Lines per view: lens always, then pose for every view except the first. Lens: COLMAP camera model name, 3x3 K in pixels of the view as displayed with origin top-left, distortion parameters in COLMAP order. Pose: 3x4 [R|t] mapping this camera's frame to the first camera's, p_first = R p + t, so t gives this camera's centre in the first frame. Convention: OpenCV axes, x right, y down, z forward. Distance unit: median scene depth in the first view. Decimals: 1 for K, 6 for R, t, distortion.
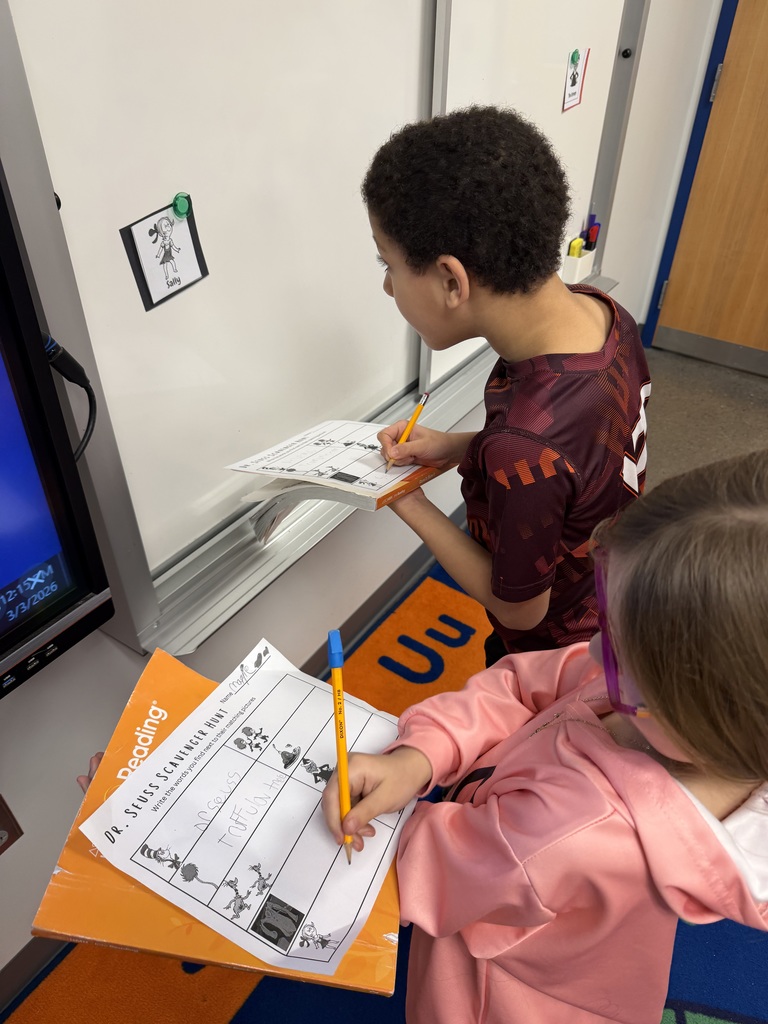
lens RADIAL K [[717.5, 0, 384.0], [0, 717.5, 512.0], [0, 0, 1]] dist [-0.020006, 0.004466]
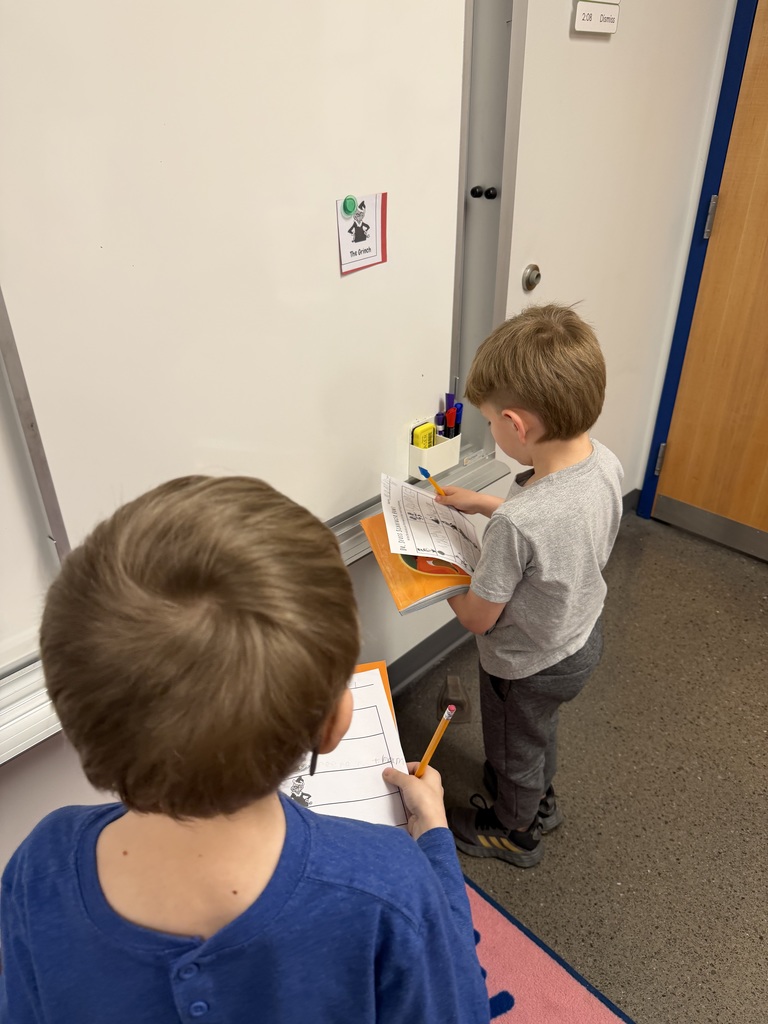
lens RADIAL K [[712.4, 0, 384.0], [0, 712.4, 512.0], [0, 0, 1]] dist [-0.001469, -0.001927]
pose [[0.983471, 0.072060, -0.166112, 0.242817], [-0.092149, 0.988897, -0.116584, -0.133614], [0.155866, 0.129964, 0.979191, 0.179422]]
